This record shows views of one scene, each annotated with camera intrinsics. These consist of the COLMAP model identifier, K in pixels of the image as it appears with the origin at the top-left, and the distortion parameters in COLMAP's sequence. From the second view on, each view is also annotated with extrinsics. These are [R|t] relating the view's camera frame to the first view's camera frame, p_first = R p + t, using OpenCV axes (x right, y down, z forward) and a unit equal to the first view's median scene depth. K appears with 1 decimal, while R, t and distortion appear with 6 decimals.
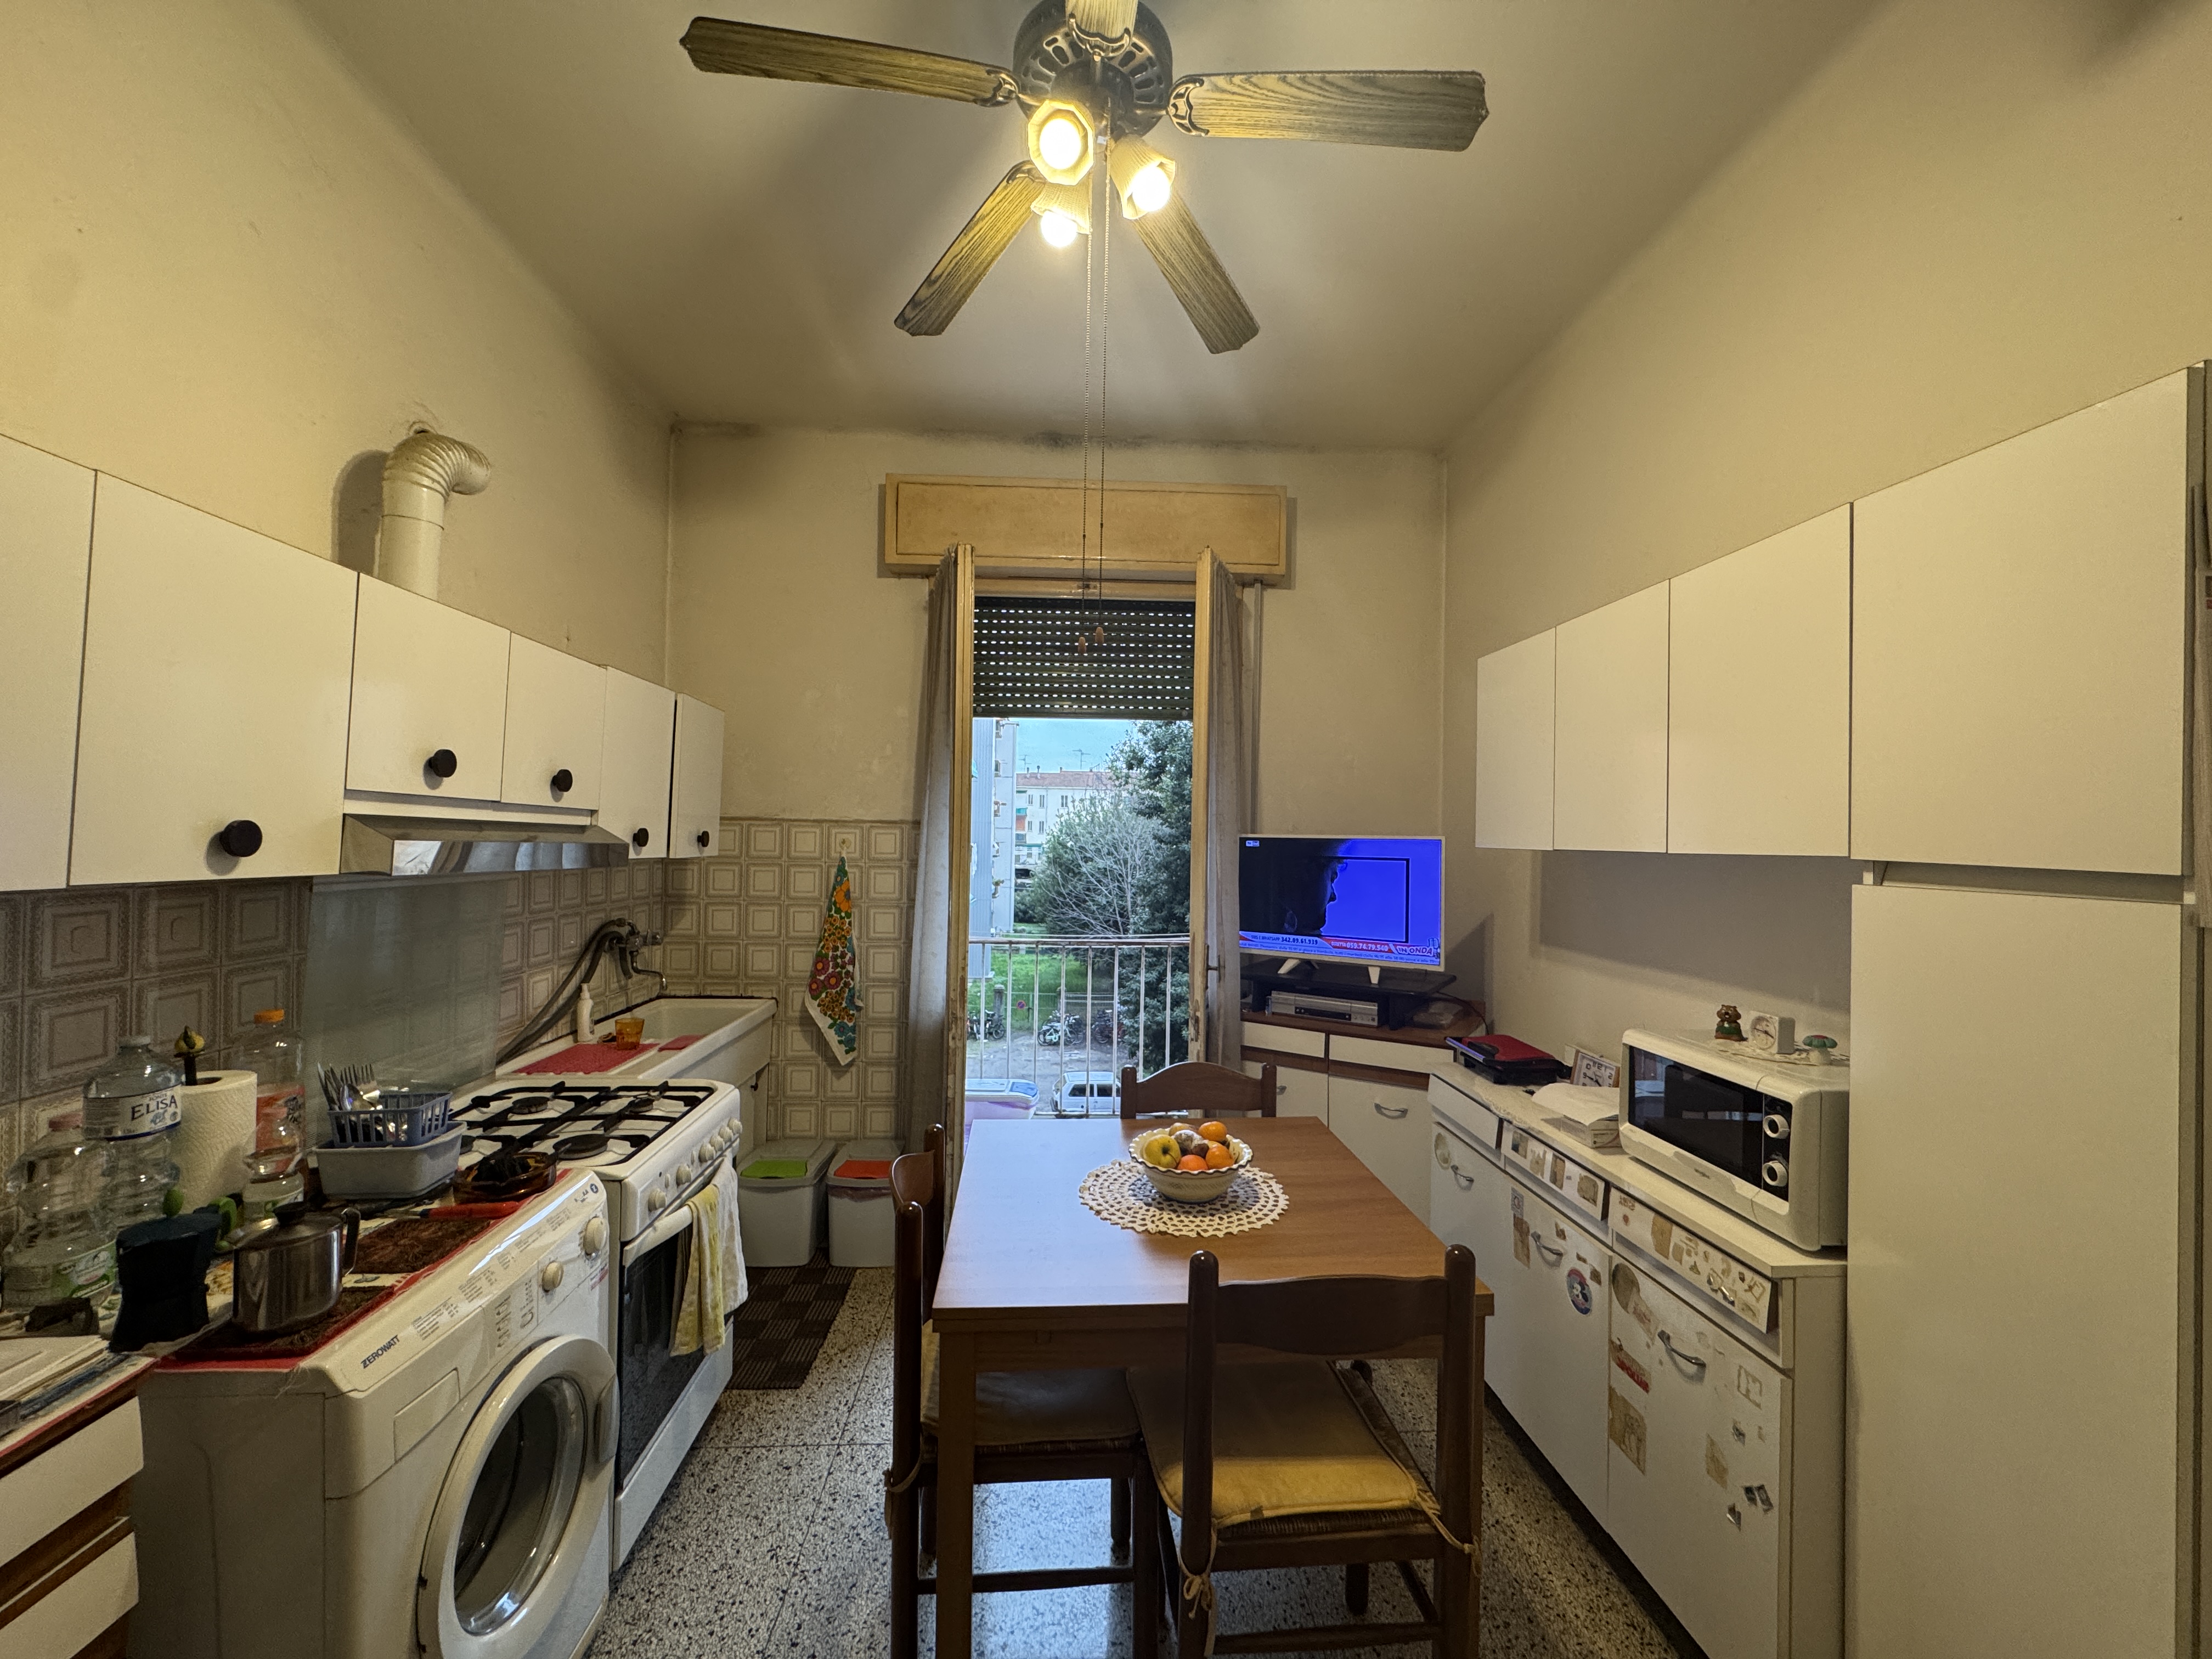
lens RADIAL K [[877.4, 0, 1099.9], [0, 877.4, 826.5], [0, 0, 1]] dist [-0.004177, 0.000263]
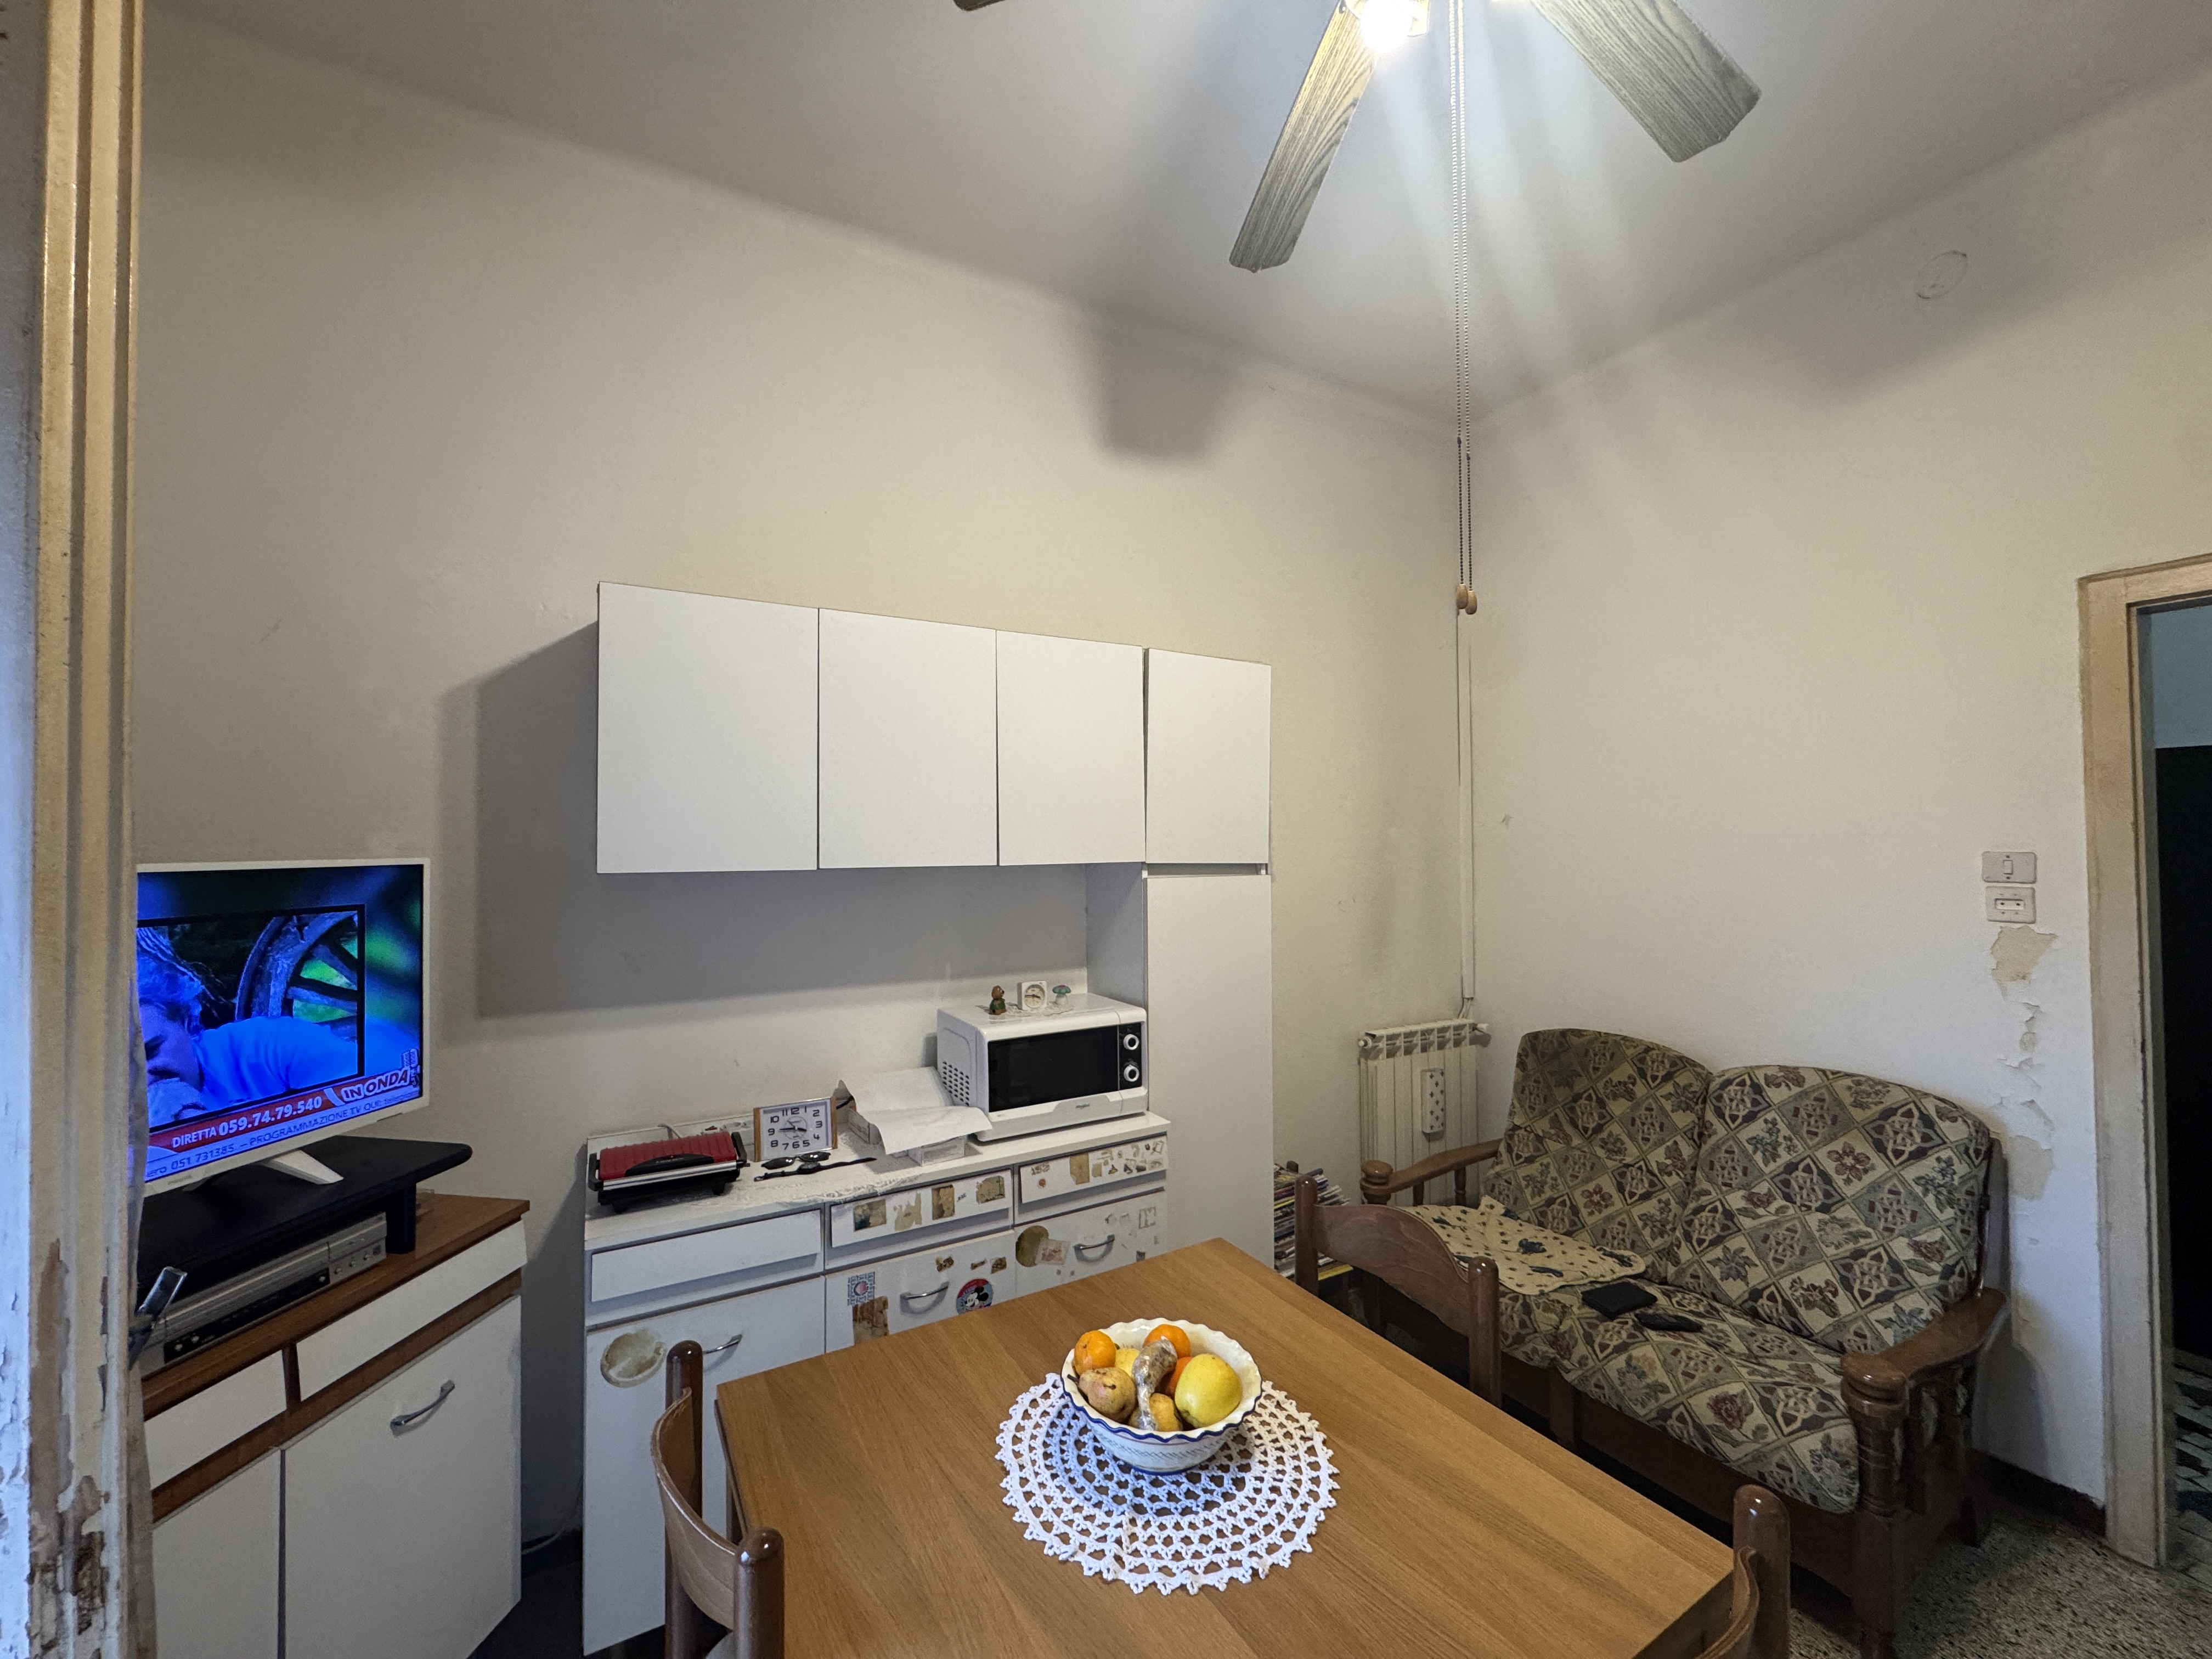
lens RADIAL K [[877.4, 0, 1107.8], [0, 877.4, 834.3], [0, 0, 1]] dist [-0.004177, 0.000263]
pose [[-0.444834, -0.000477, 0.895613, -0.447584], [-0.009820, 0.999942, -0.004345, -0.006618], [-0.895559, -0.010728, -0.444813, 1.364381]]
